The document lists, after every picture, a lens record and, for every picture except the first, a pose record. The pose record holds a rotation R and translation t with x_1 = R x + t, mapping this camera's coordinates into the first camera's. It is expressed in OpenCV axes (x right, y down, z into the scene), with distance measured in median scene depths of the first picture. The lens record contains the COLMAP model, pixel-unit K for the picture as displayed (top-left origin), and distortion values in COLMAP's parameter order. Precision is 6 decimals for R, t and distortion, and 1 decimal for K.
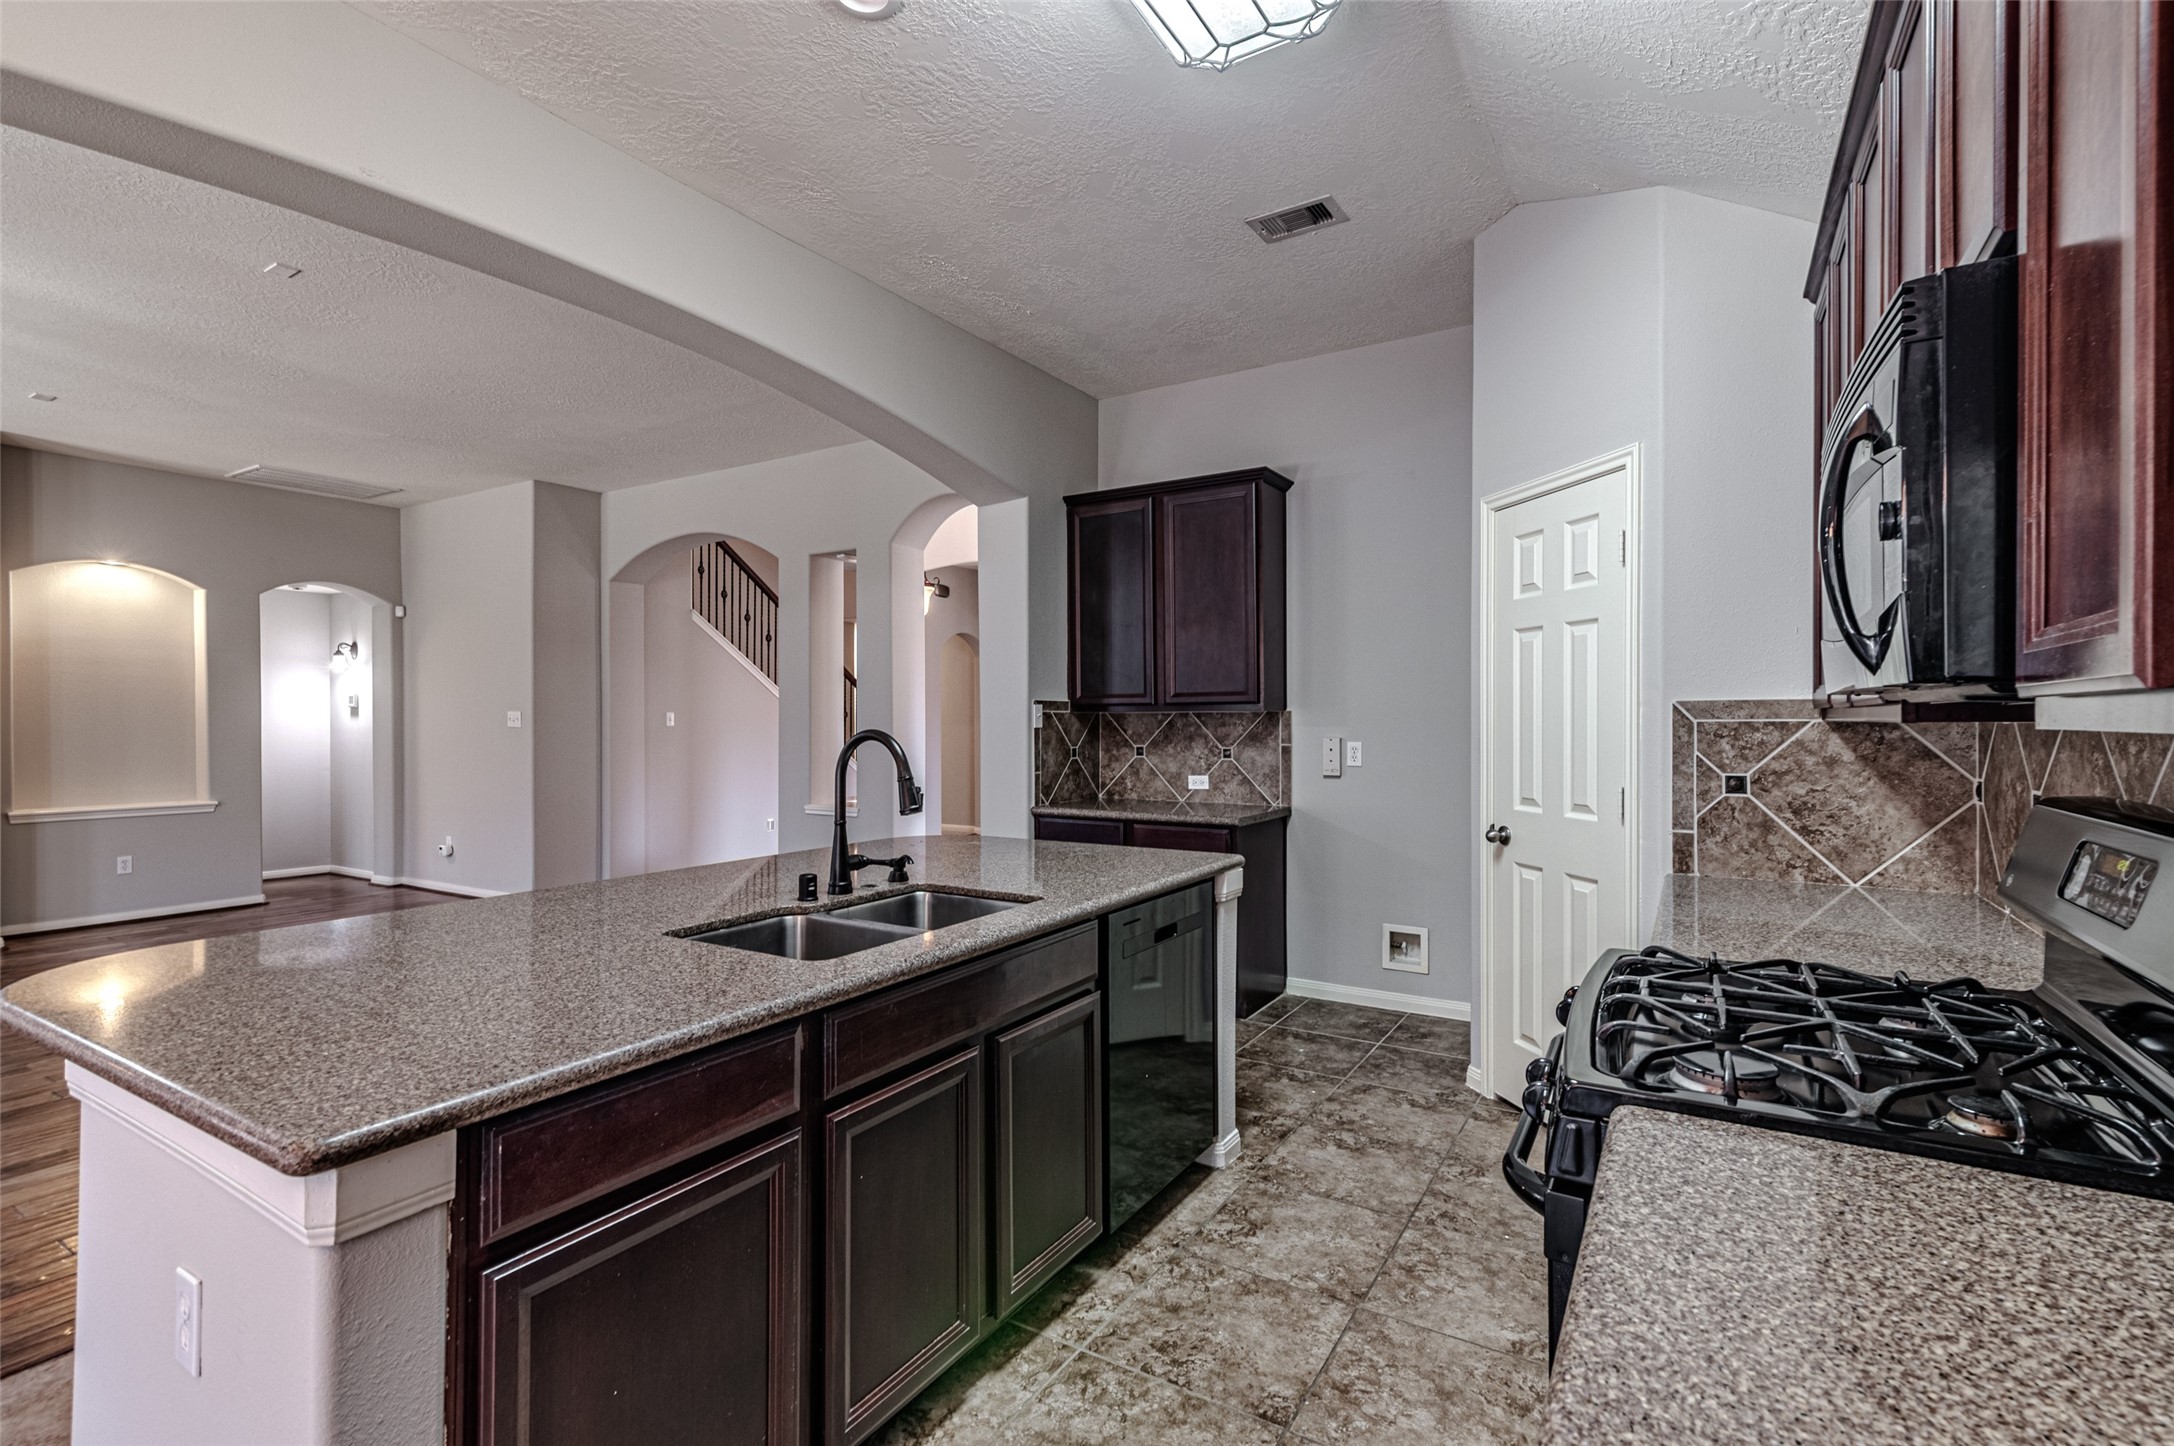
lens RADIAL K [[995.3, 0, 1095.4], [0, 995.3, 715.4], [0, 0, 1]] dist [0.012438, 0.000112]
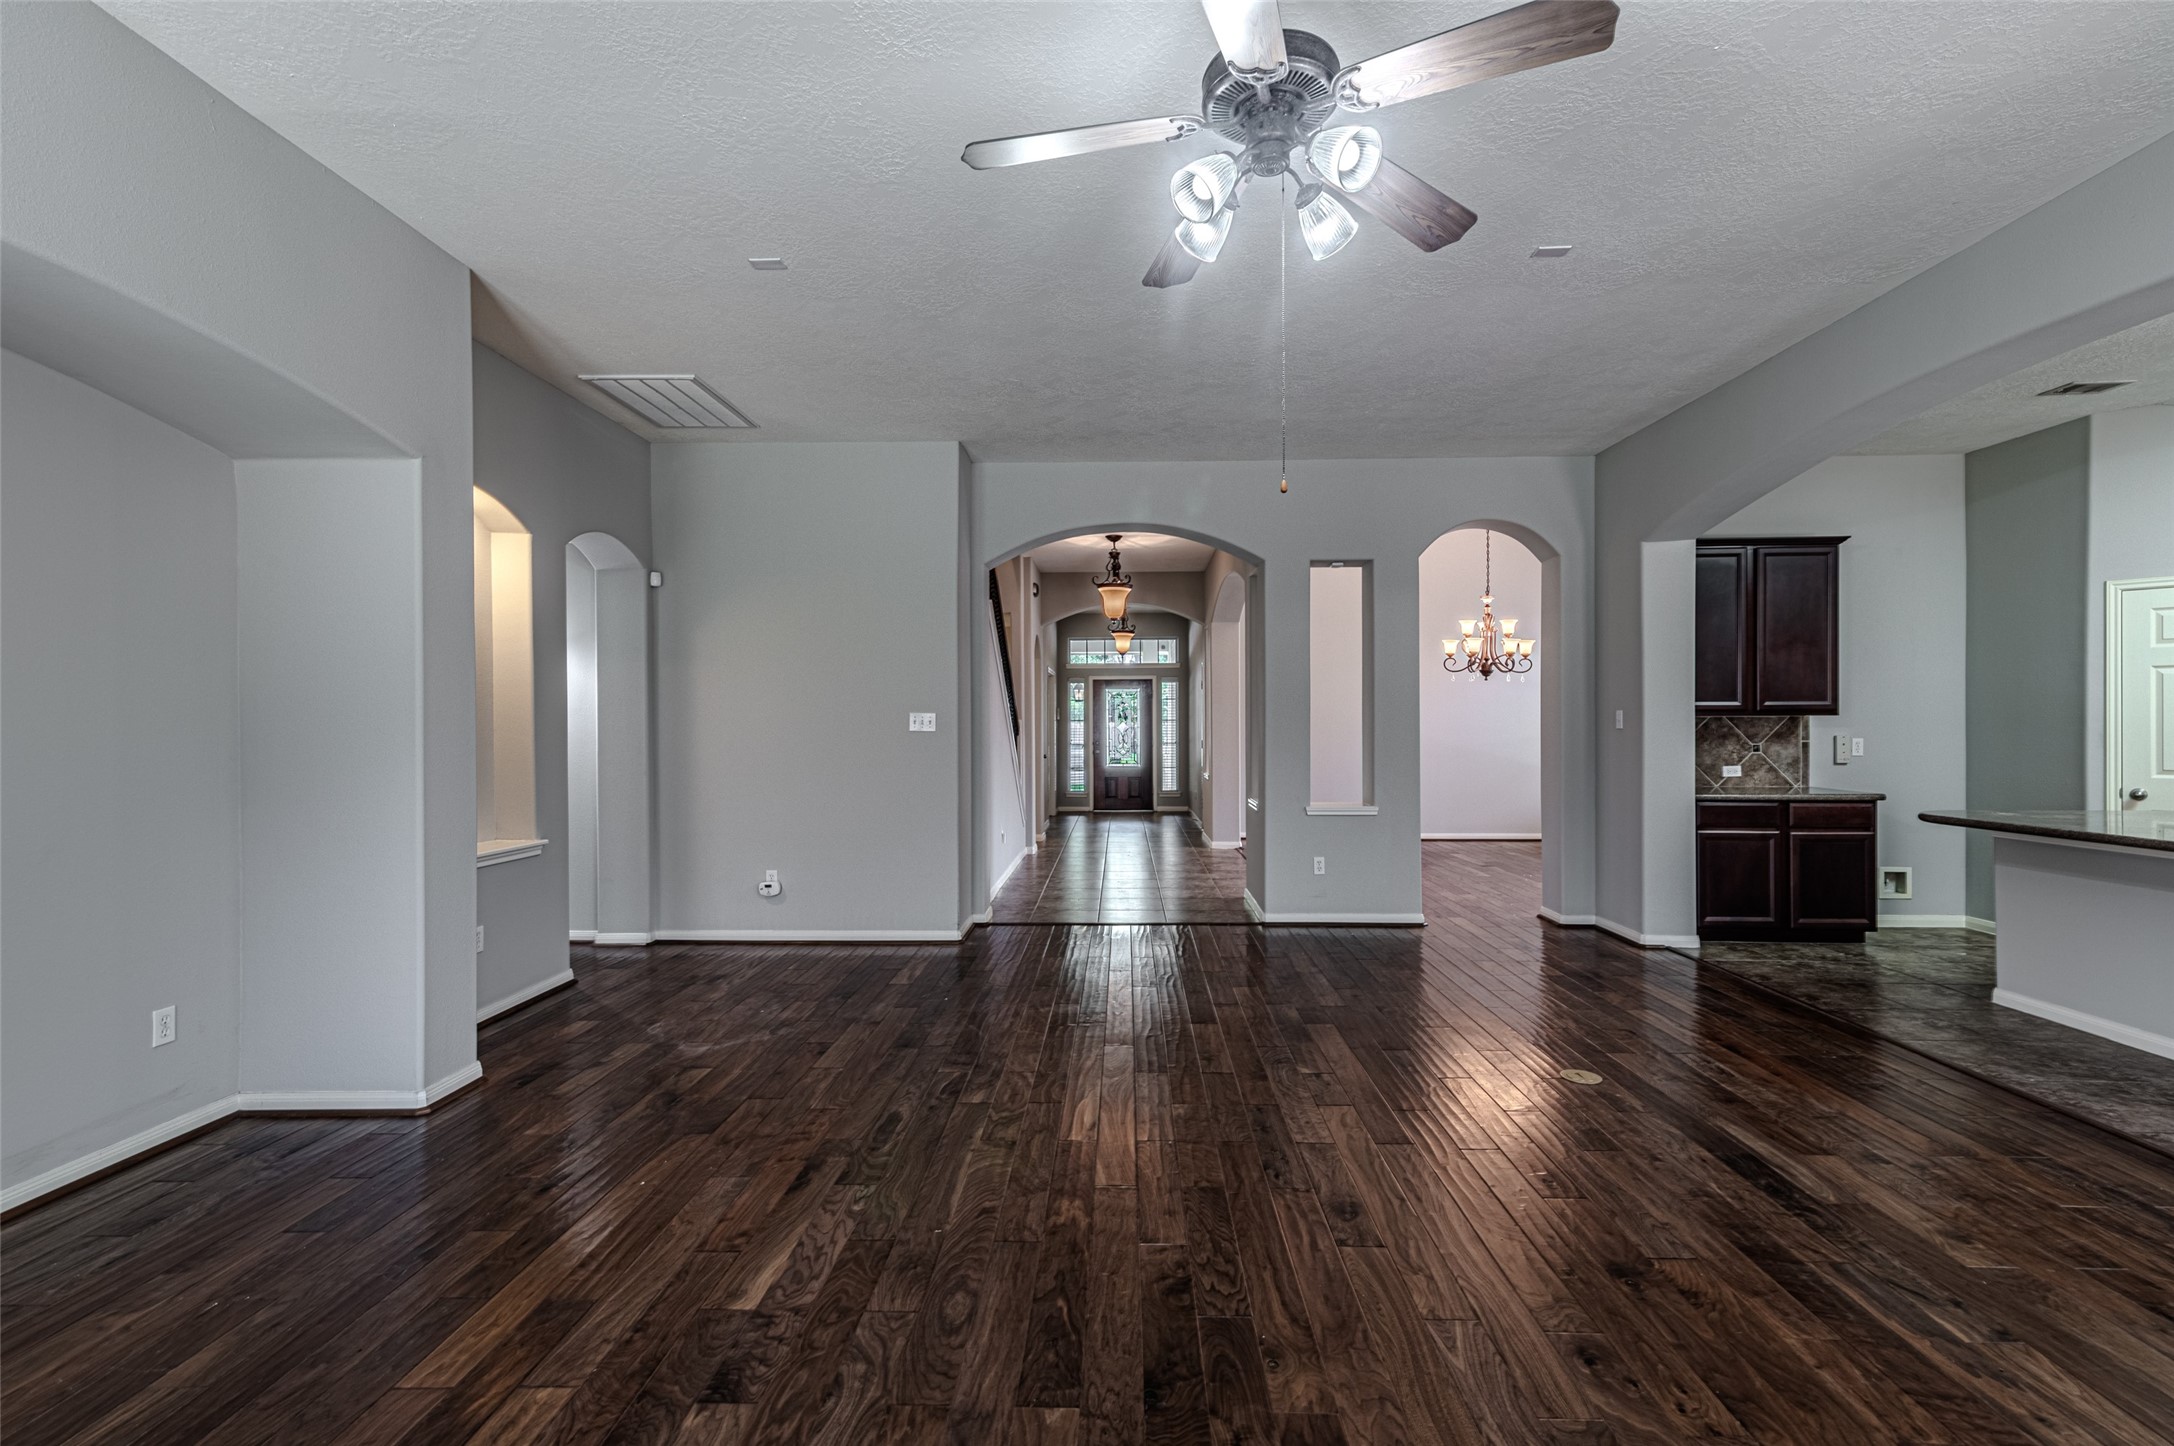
lens RADIAL K [[986.9, 0, 1097.3], [0, 986.9, 718.0], [0, 0, 1]] dist [0.013042, -0.000601]
pose [[0.867011, 0.003636, 0.498276, -1.330398], [-0.001655, 0.999989, -0.004416, 0.006018], [-0.498287, 0.003004, 0.867007, 0.321074]]
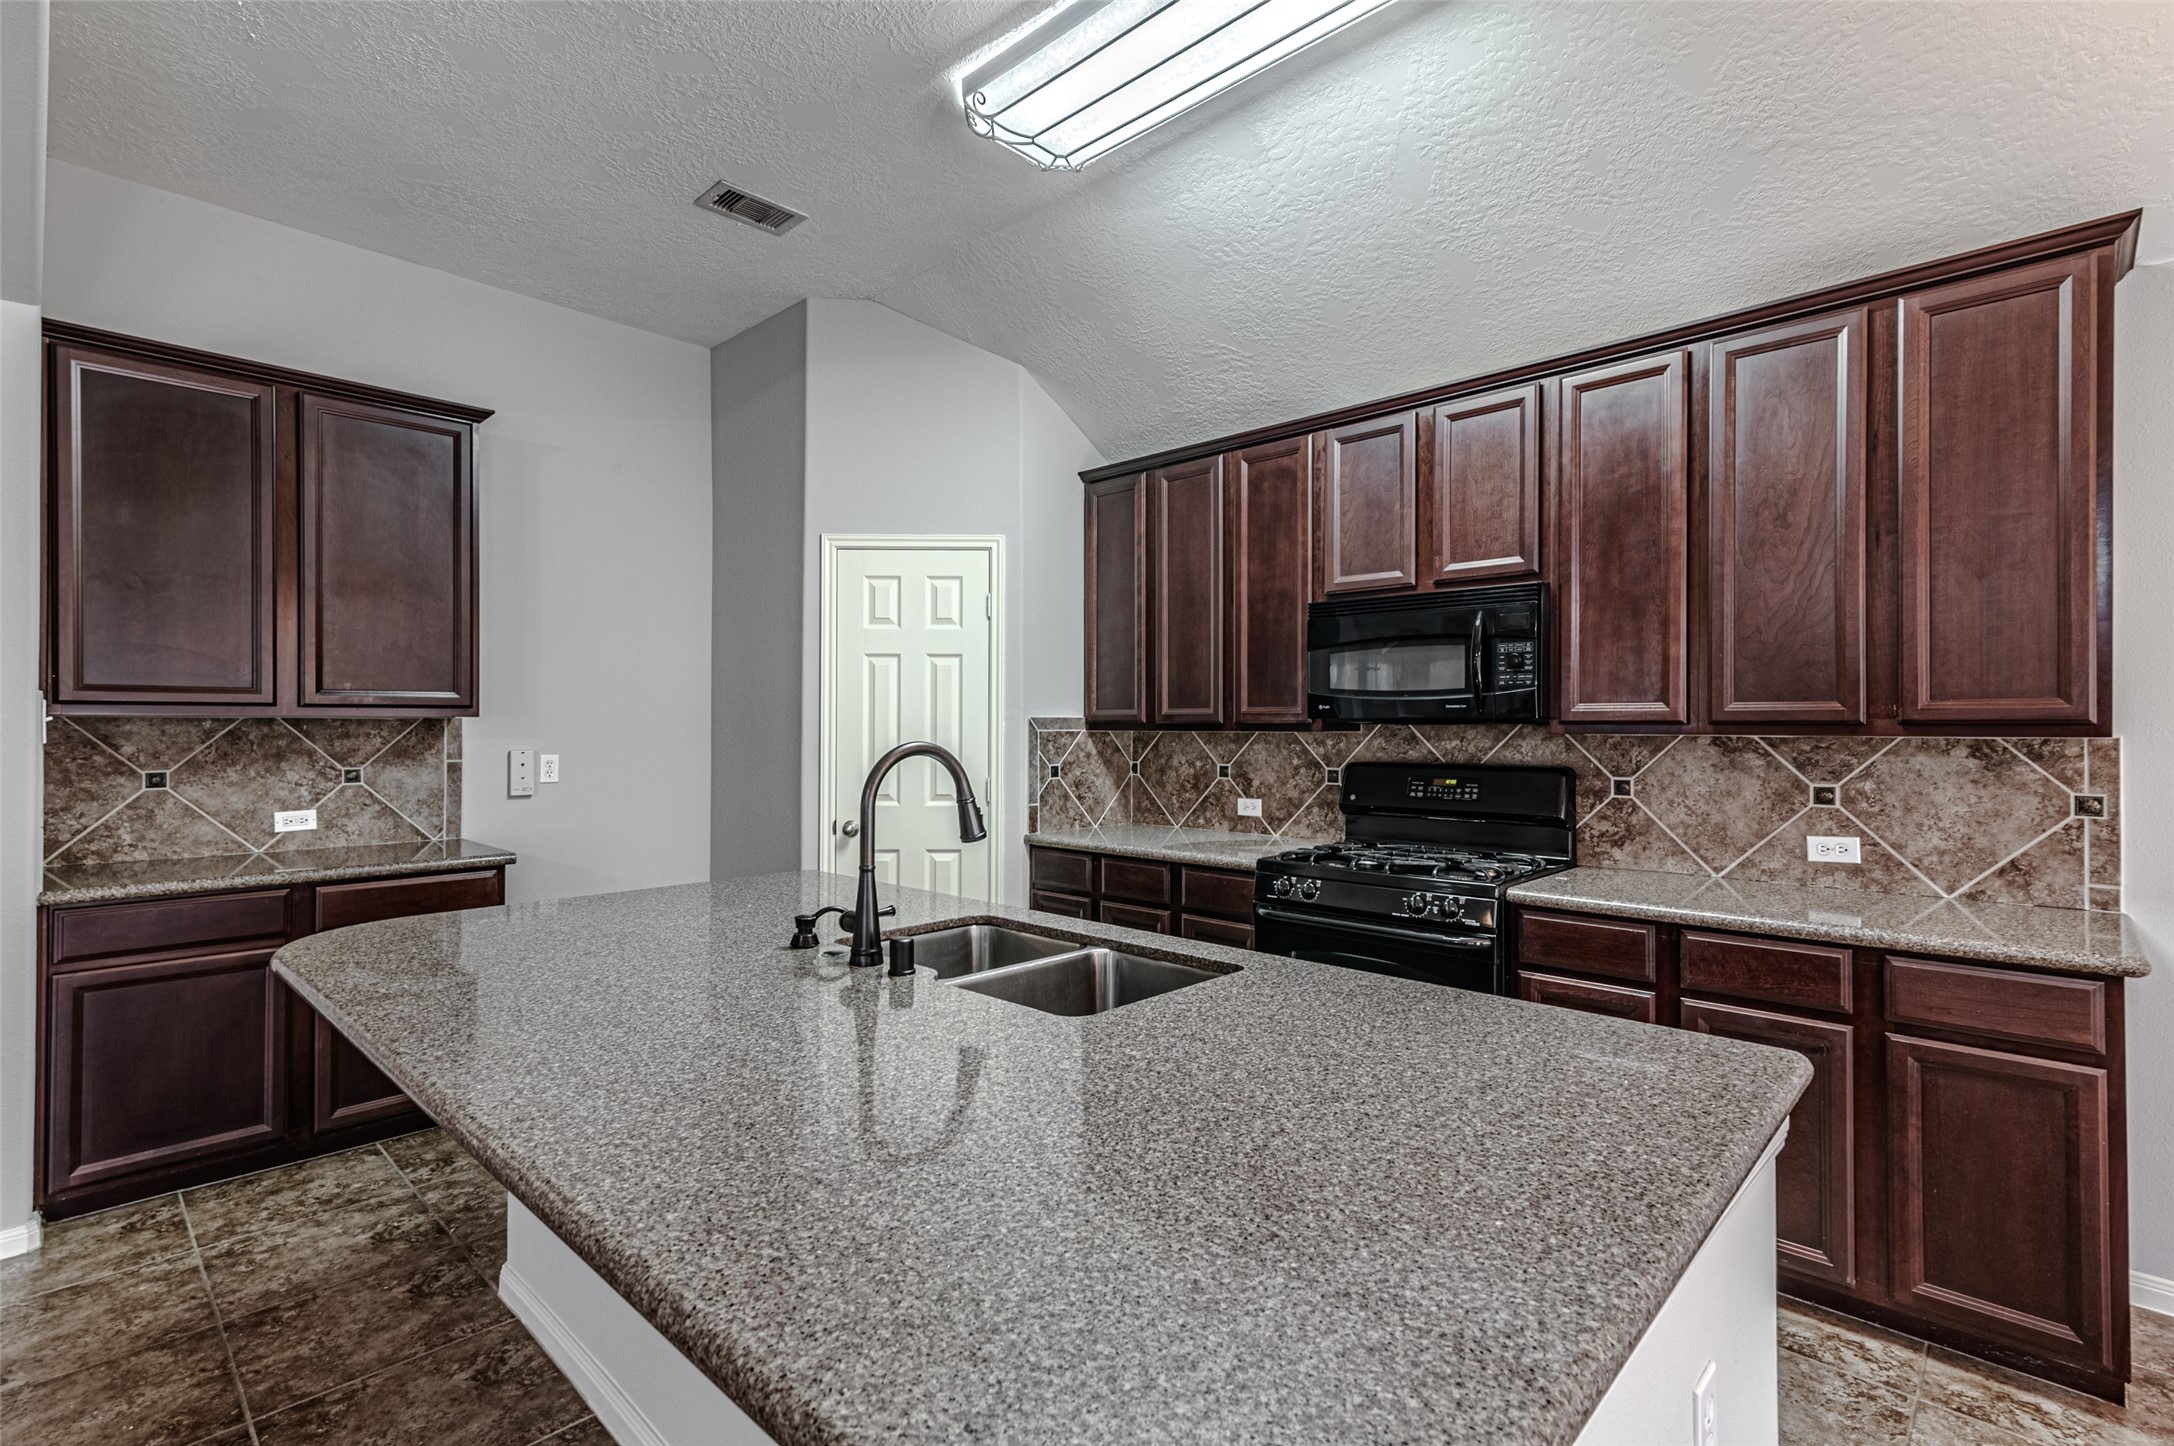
lens RADIAL K [[986.9, 0, 1097.3], [0, 986.9, 718.0], [0, 0, 1]] dist [0.013042, -0.000601]
pose [[0.204546, 0.012816, 0.978773, -0.482036], [-0.006105, 0.999912, -0.011816, 0.001879], [-0.978838, -0.003558, 0.204606, 0.349618]]
